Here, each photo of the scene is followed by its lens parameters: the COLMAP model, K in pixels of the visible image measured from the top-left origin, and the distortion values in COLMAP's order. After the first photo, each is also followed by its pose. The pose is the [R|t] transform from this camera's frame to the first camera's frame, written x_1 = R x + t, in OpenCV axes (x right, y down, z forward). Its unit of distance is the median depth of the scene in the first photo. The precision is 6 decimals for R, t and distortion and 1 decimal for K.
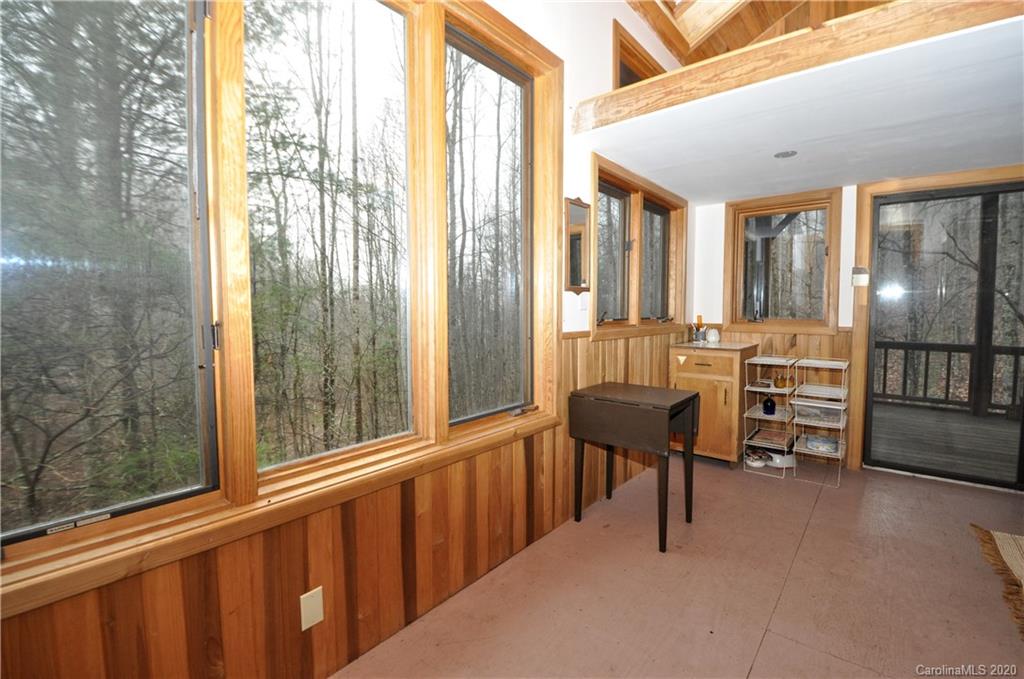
lens RADIAL K [[445.9, 0, 529.5], [0, 445.9, 333.9], [0, 0, 1]] dist [0.003211, -0.017479]
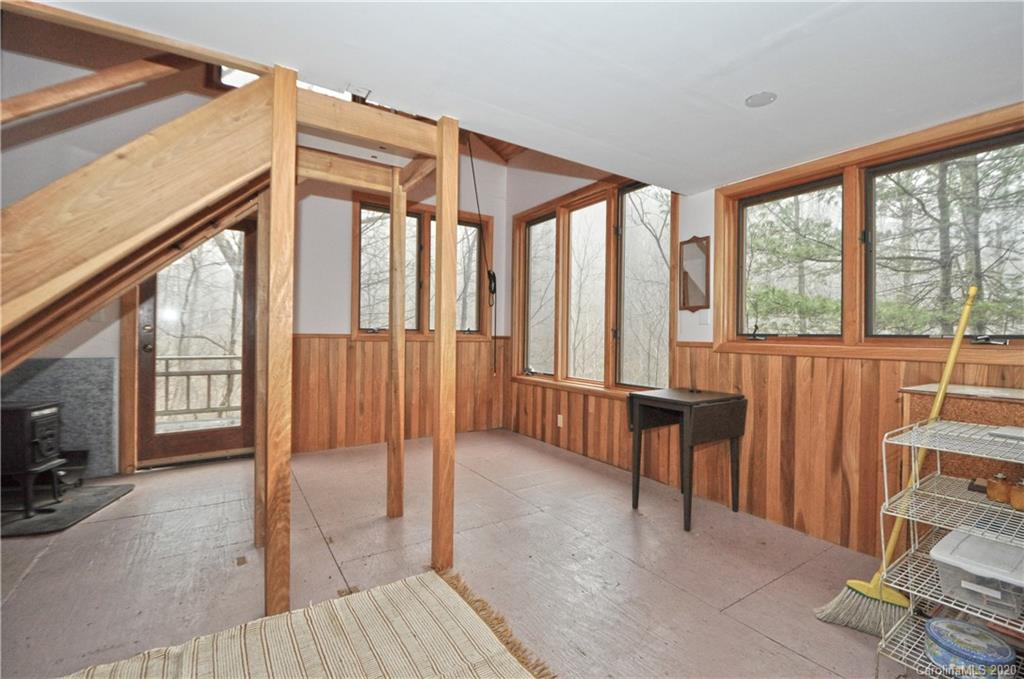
lens RADIAL K [[445.9, 0, 529.5], [0, 445.9, 333.9], [0, 0, 1]] dist [0.003211, -0.017479]
pose [[-0.289367, -0.007952, -0.957185, 1.404914], [-0.072698, 0.997260, 0.013693, -0.010831], [0.954454, 0.073548, -0.289152, 0.903066]]
